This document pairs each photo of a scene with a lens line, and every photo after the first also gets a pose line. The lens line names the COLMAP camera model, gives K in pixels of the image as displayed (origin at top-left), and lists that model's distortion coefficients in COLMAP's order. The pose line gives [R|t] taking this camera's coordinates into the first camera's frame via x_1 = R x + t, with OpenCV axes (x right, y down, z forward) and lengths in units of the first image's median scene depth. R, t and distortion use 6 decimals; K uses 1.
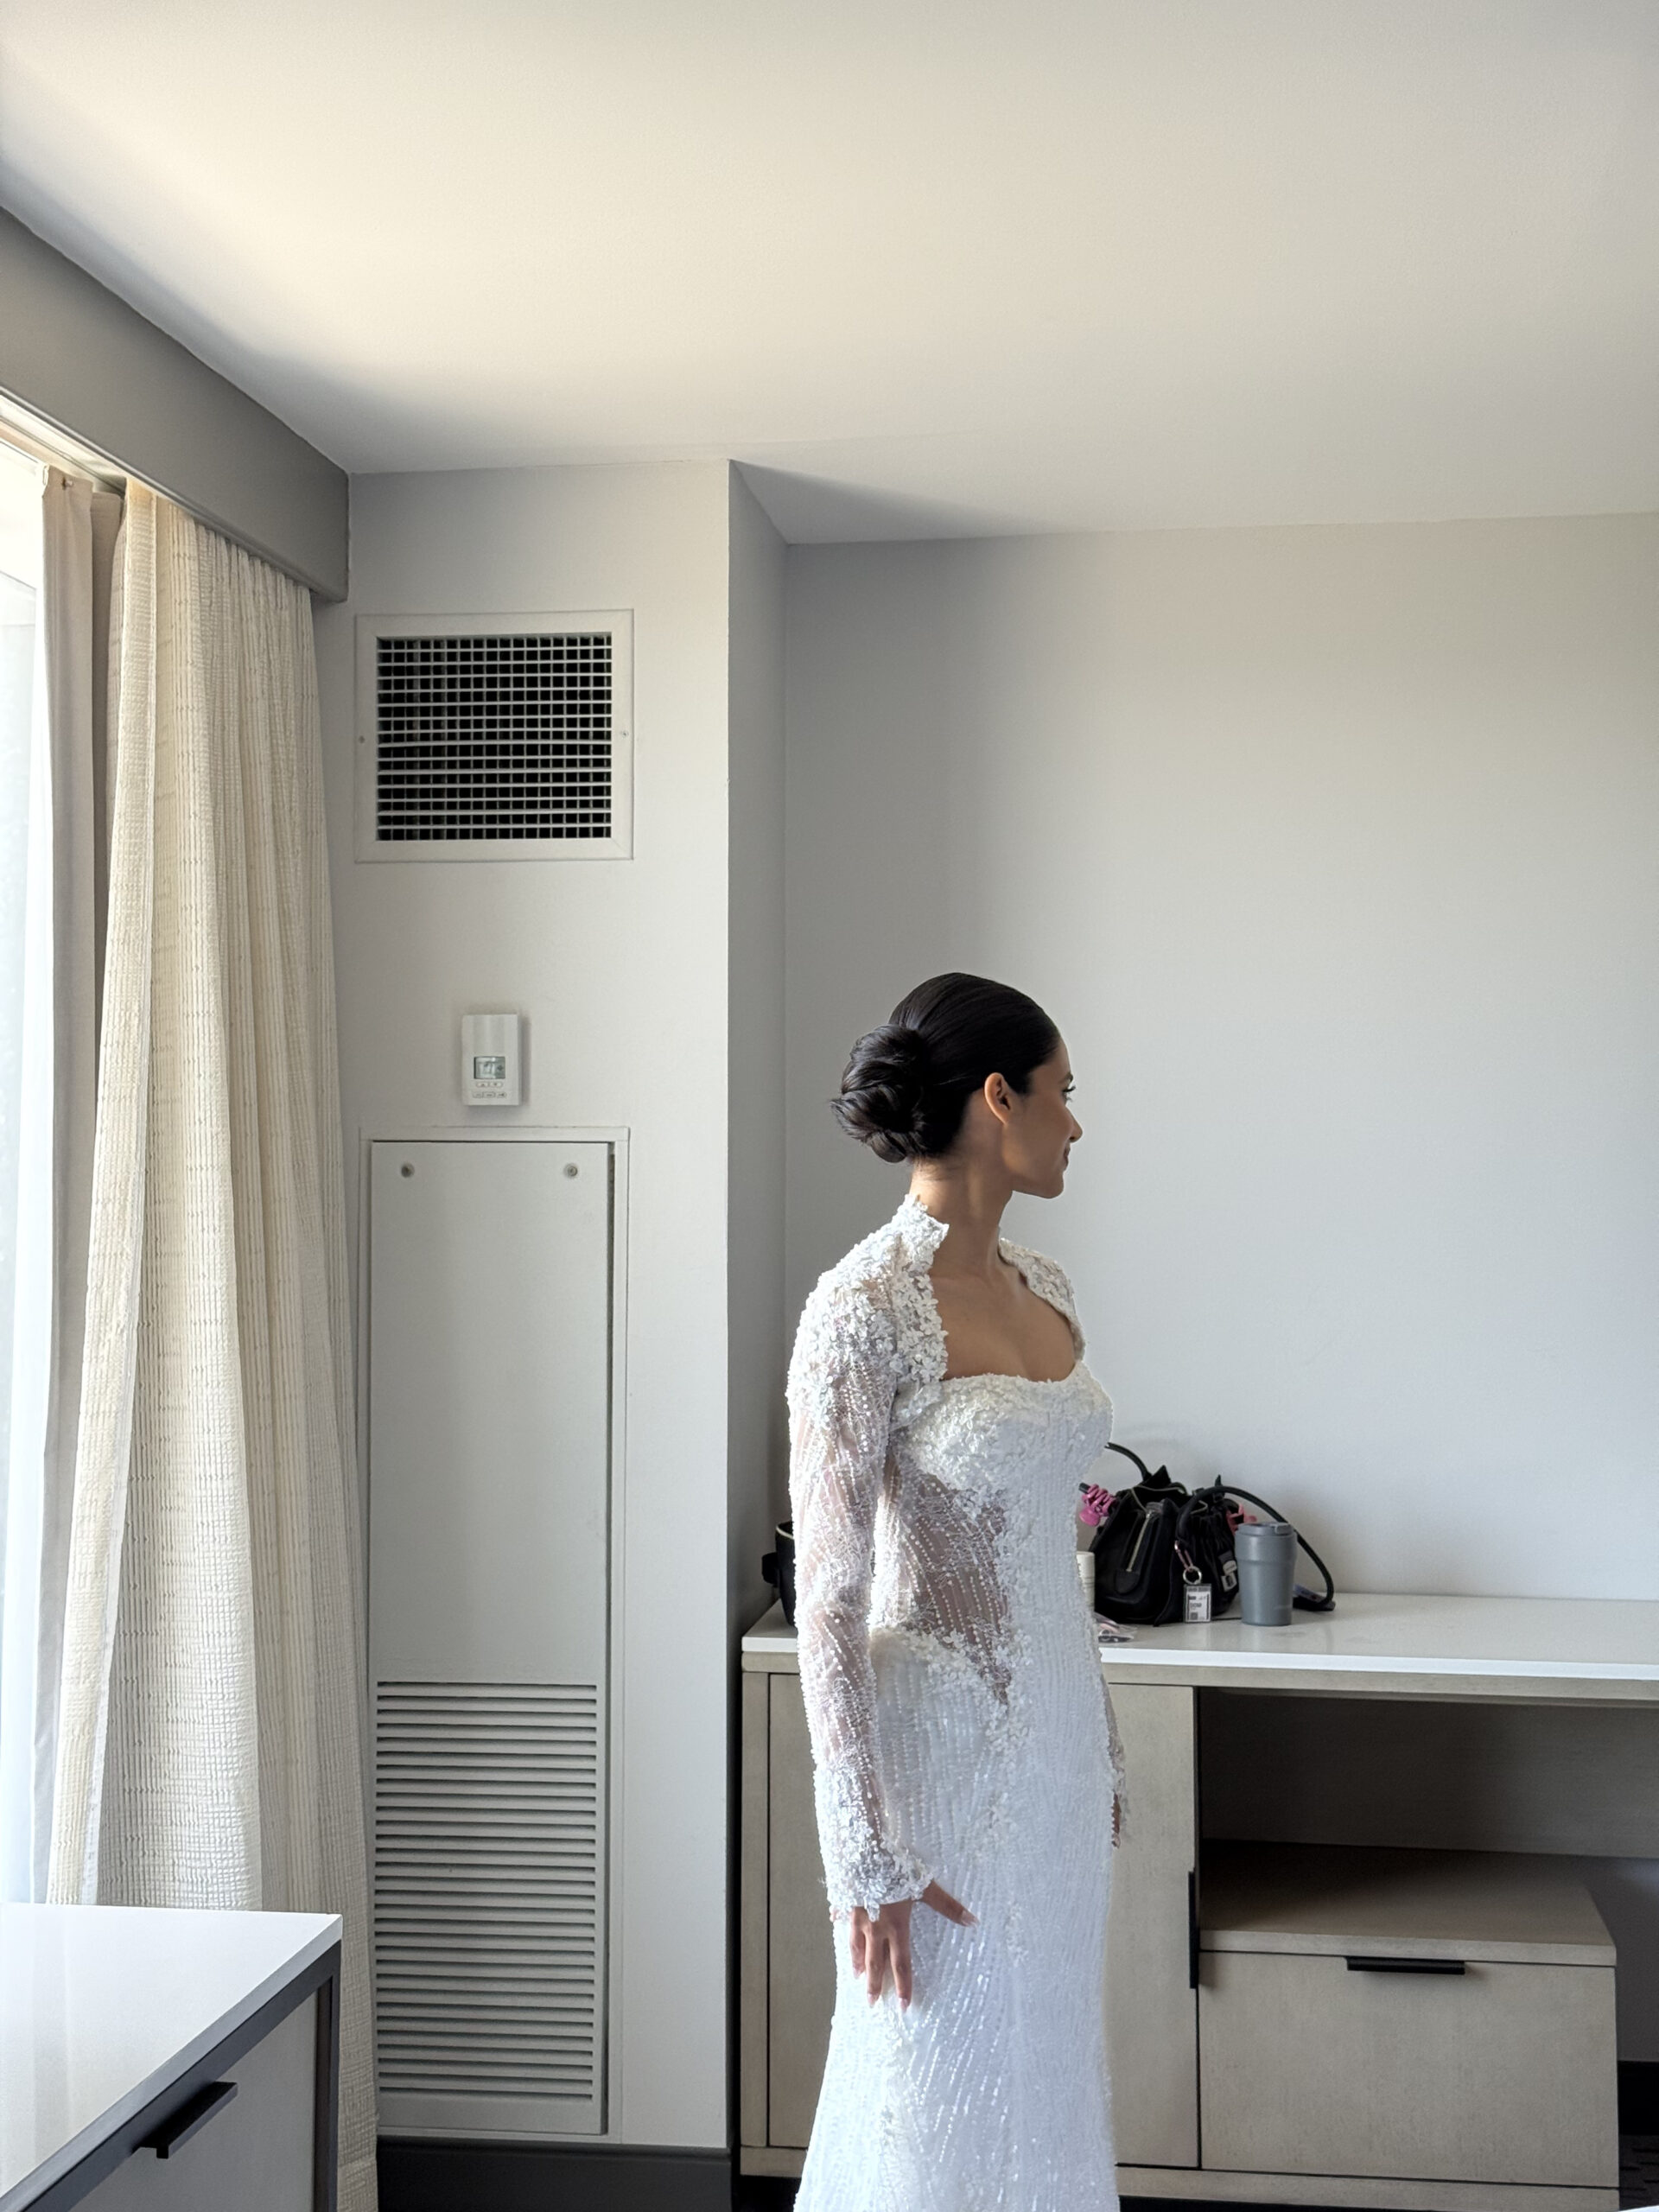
lens RADIAL K [[3079.3, 0, 825.5], [0, 3079.3, 1070.9], [0, 0, 1]] dist [0.100319, 0.000000]
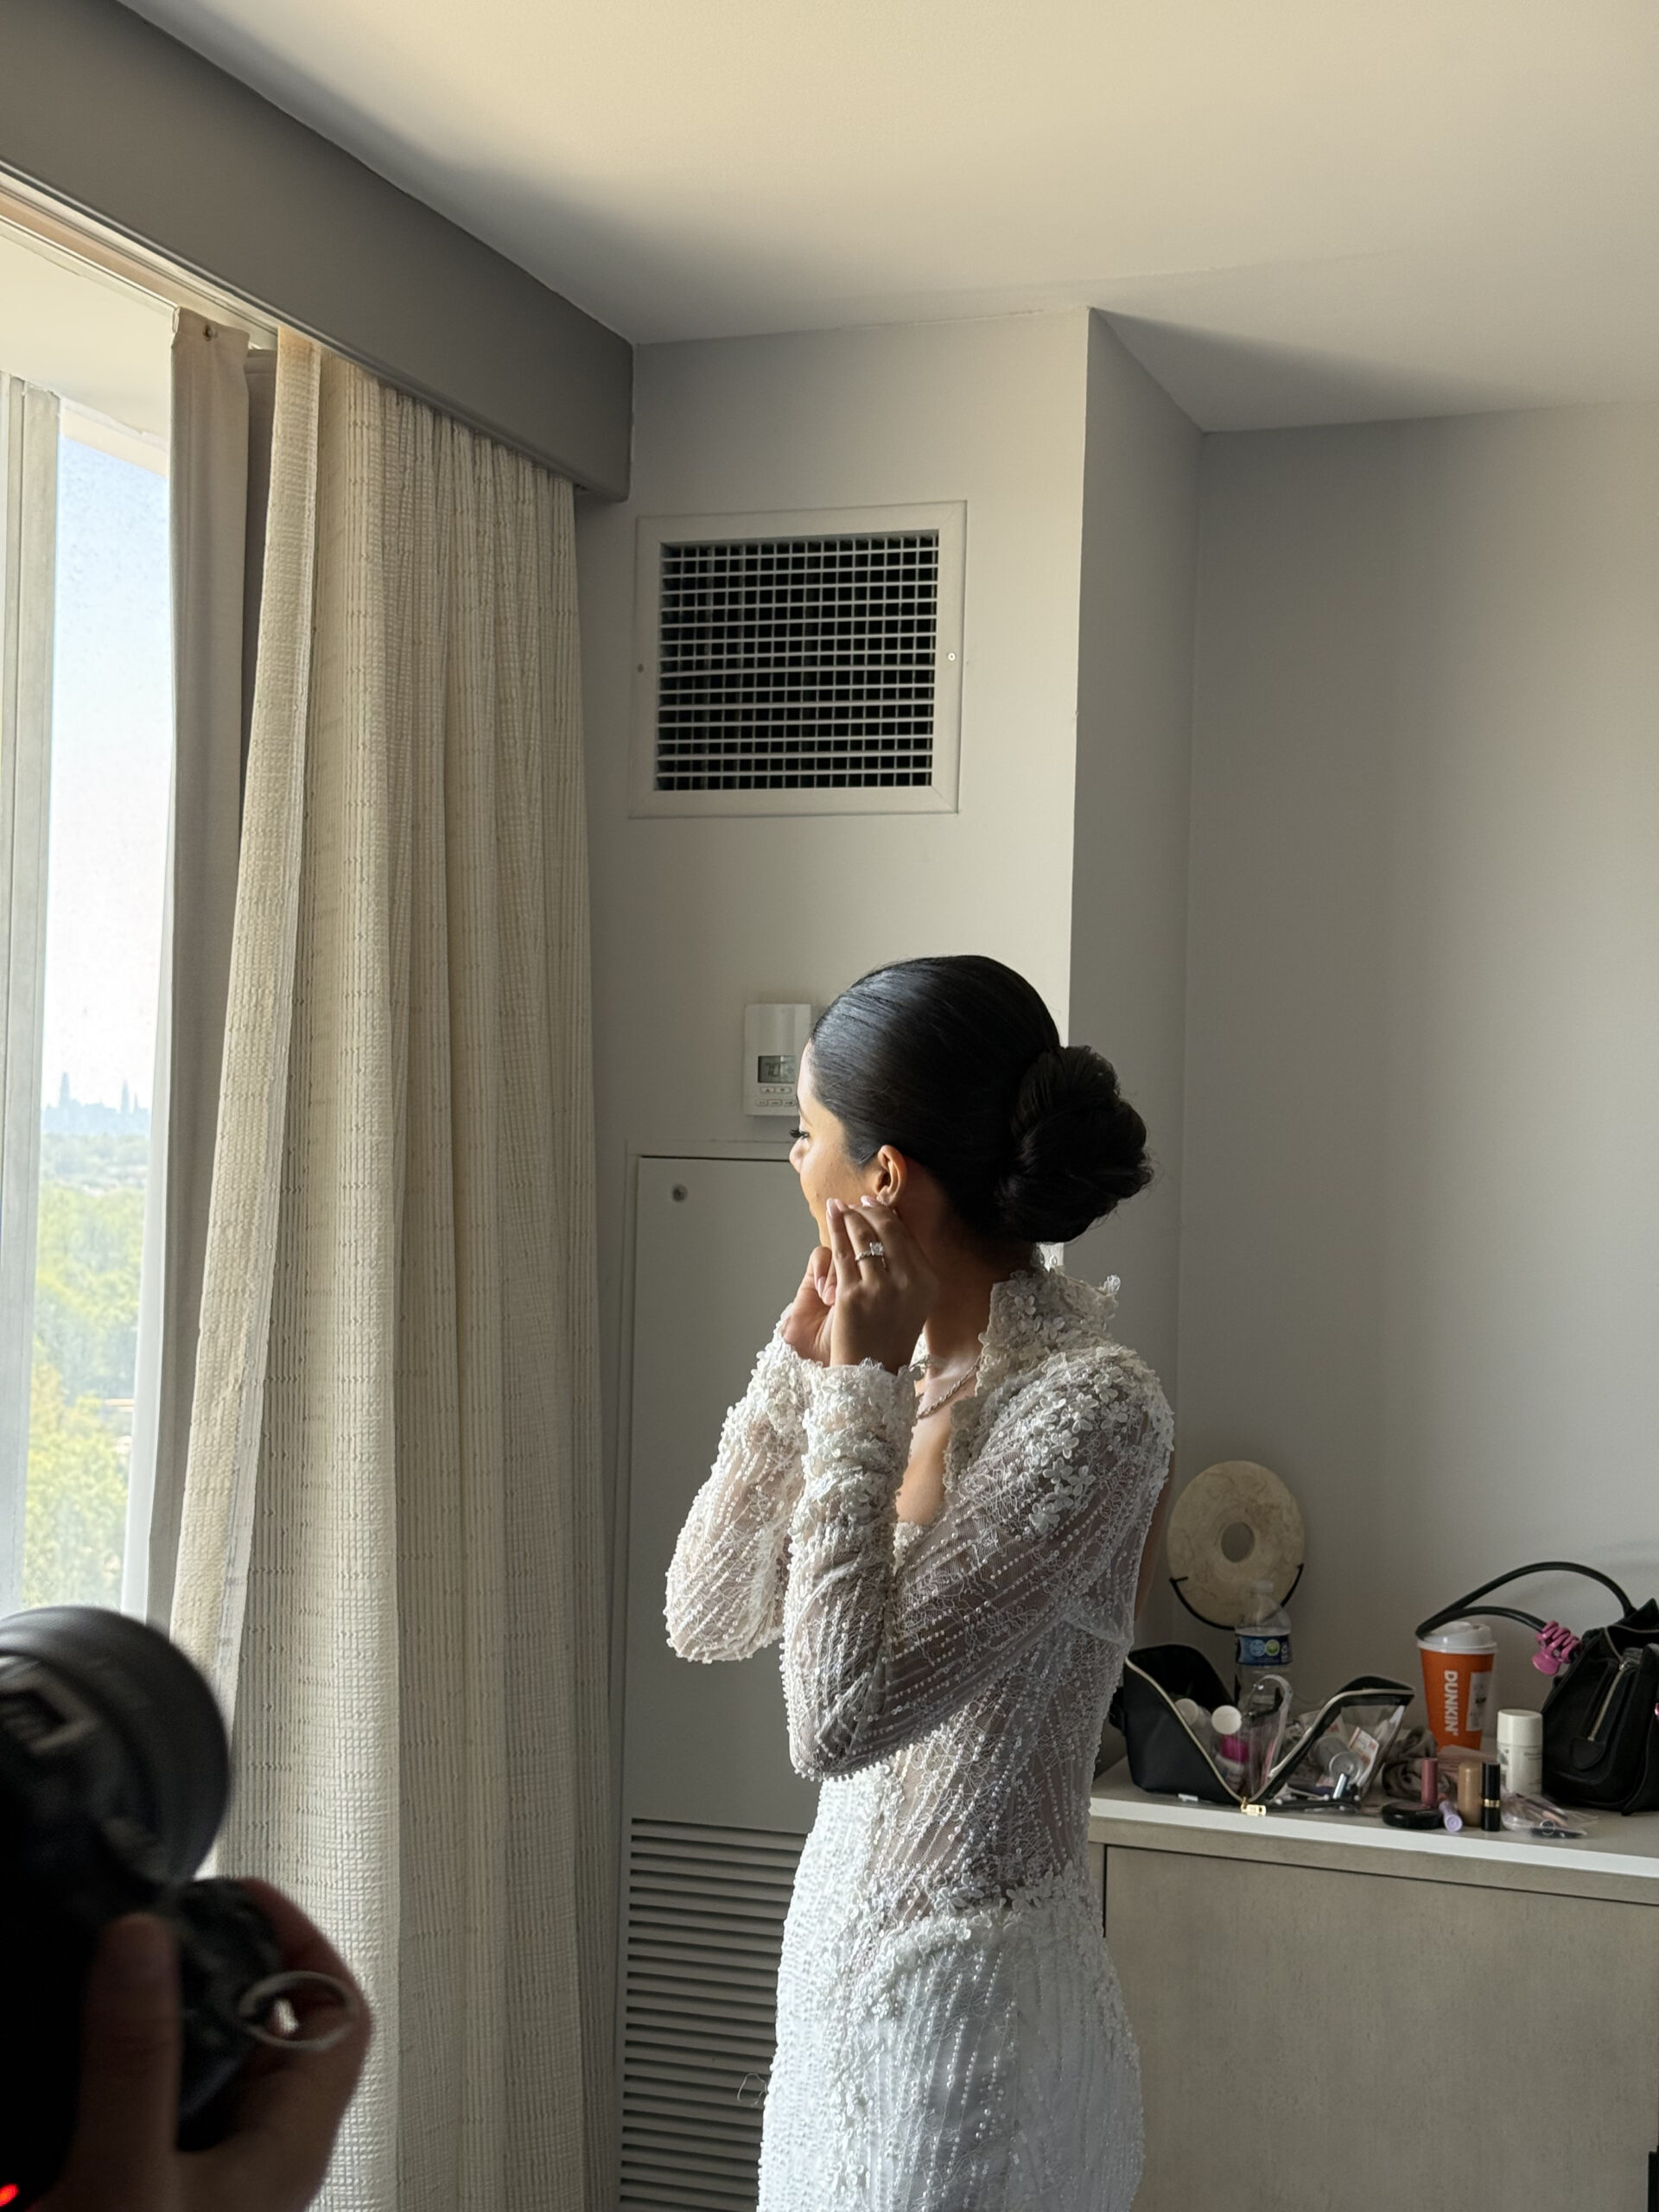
lens RADIAL K [[3079.3, 0, 848.8], [0, 3079.3, 1068.4], [0, 0, 1]] dist [0.100319, 0.000000]
pose [[0.979472, 0.018388, -0.200740, 0.070918], [-0.019323, 0.999810, -0.002698, 0.000572], [0.200652, 0.006522, 0.979641, 0.207904]]
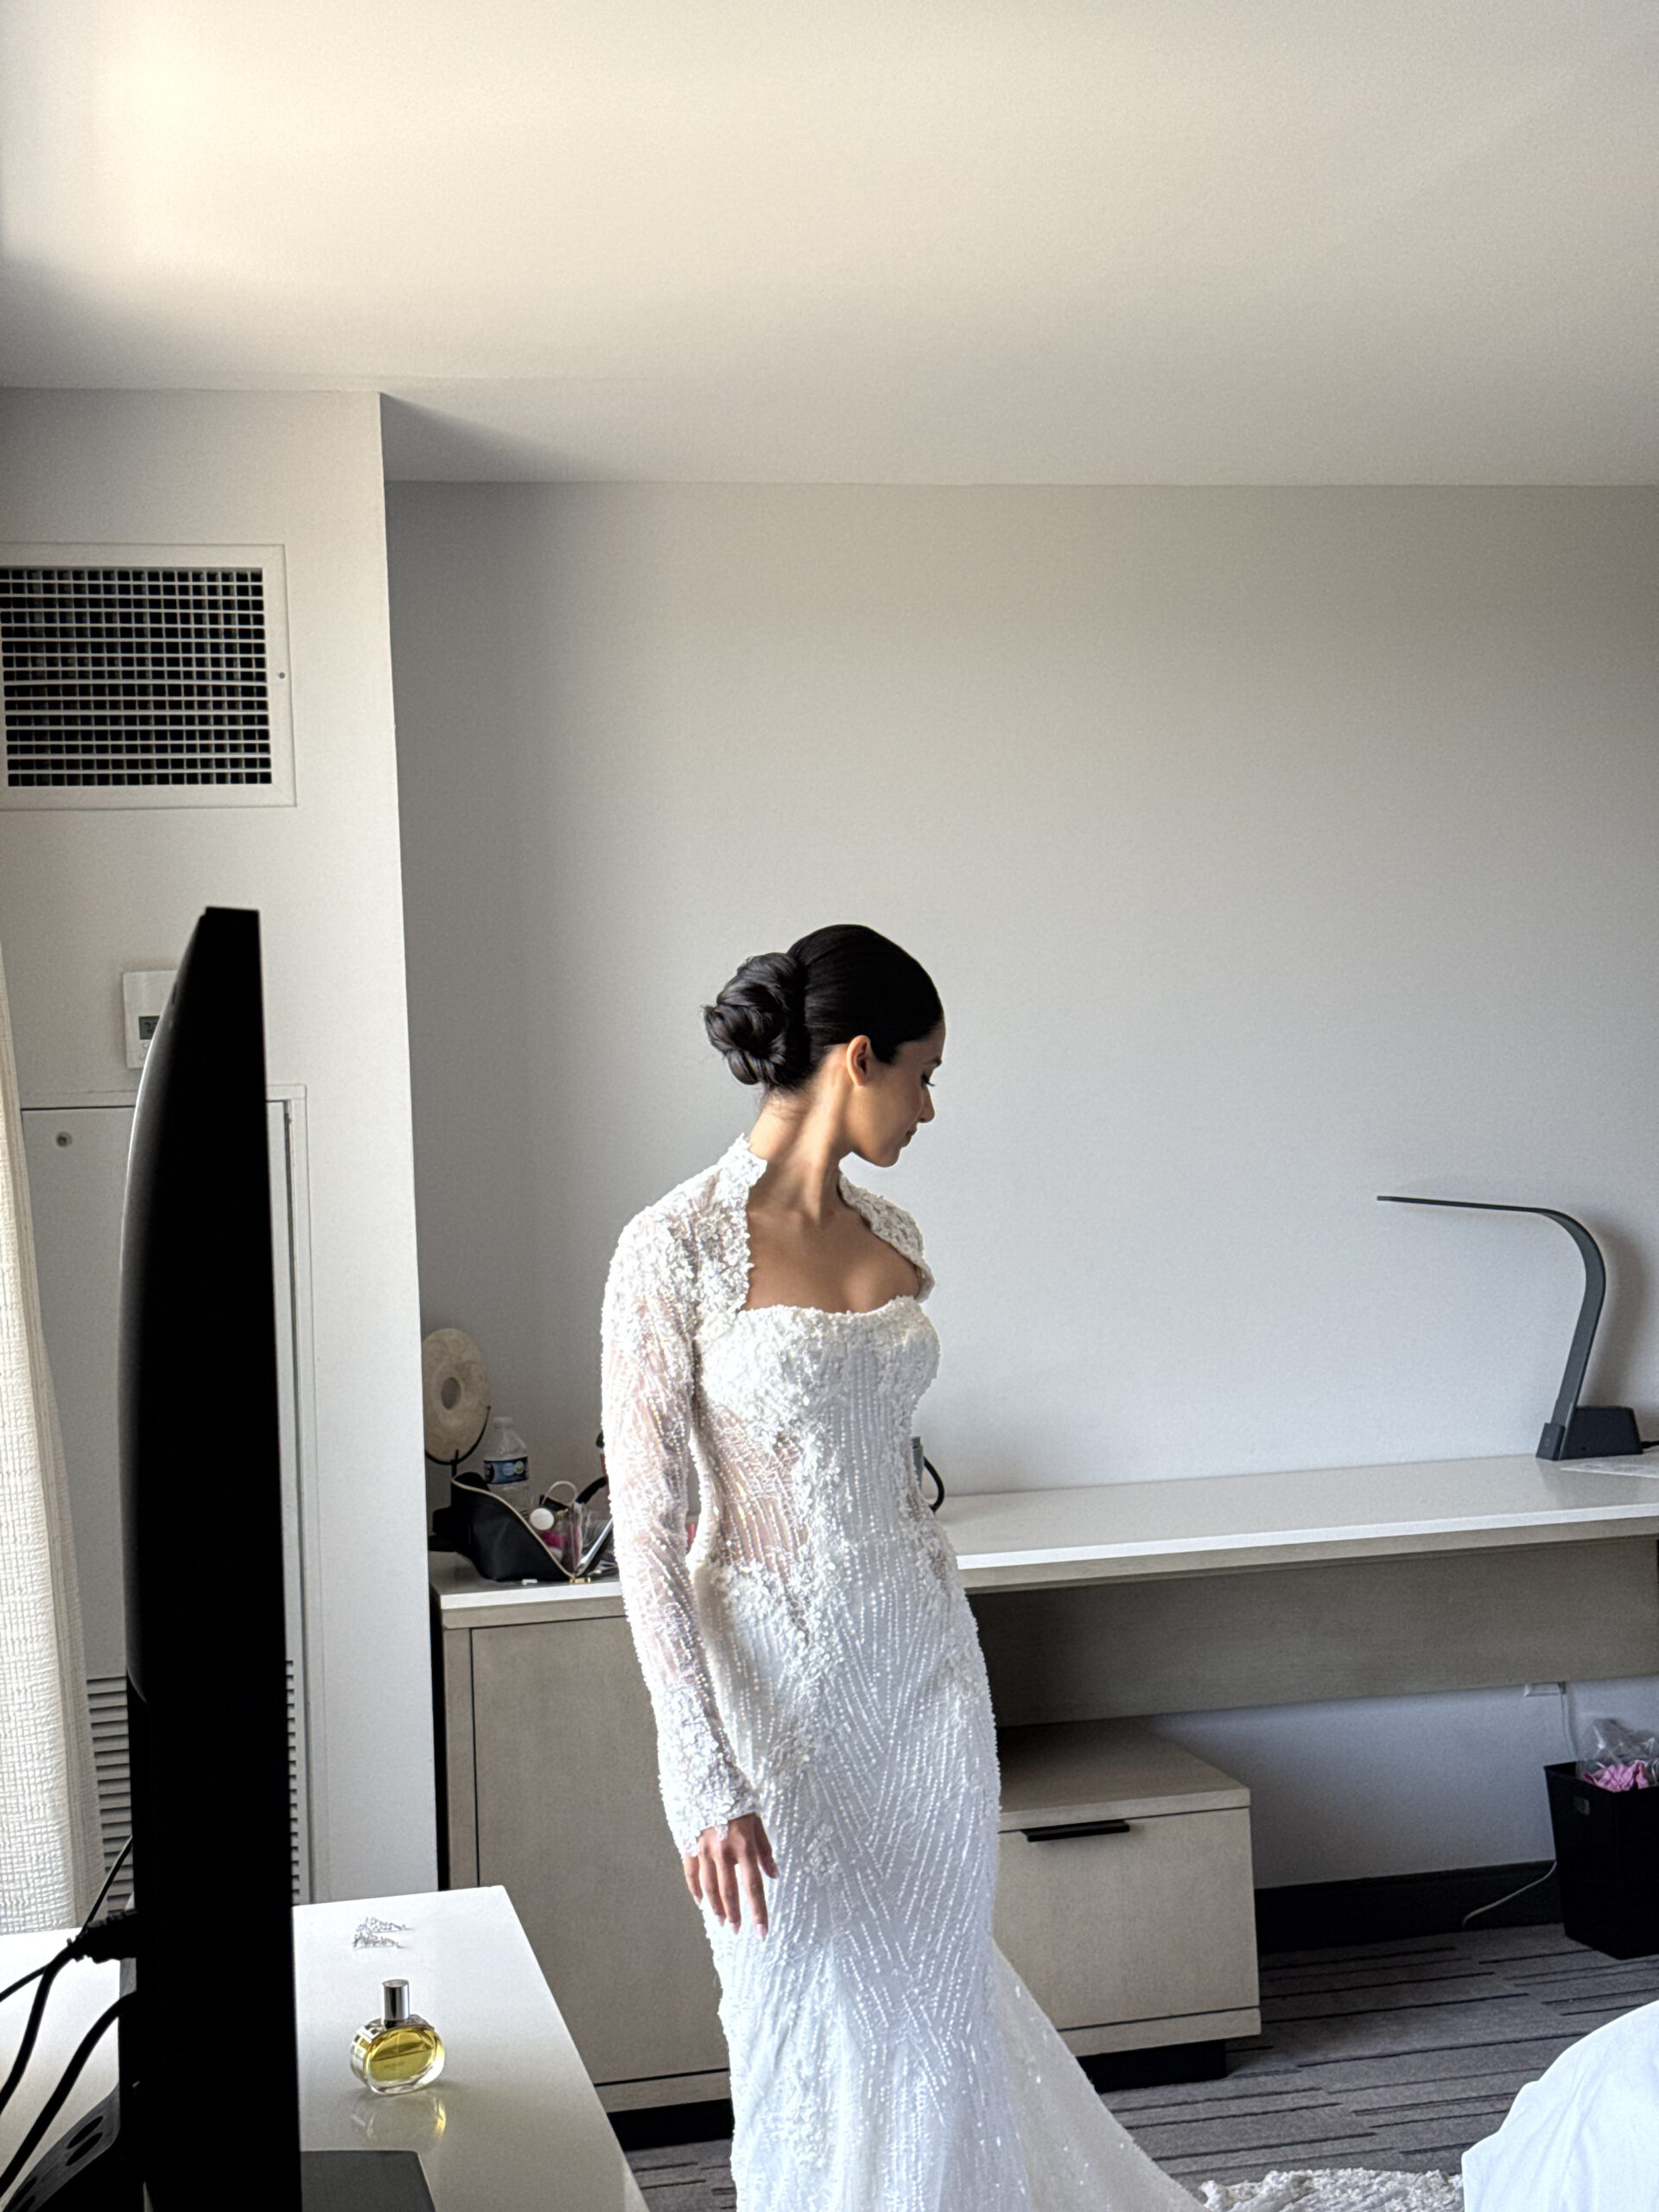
lens RADIAL K [[3079.3, 0, 846.1], [0, 3079.3, 1100.6], [0, 0, 1]] dist [0.100319, 0.000000]
pose [[0.926170, -0.040122, 0.374965, -0.266108], [0.030997, 0.999059, 0.030339, -0.000621], [-0.375829, -0.016477, 0.926542, 0.038176]]
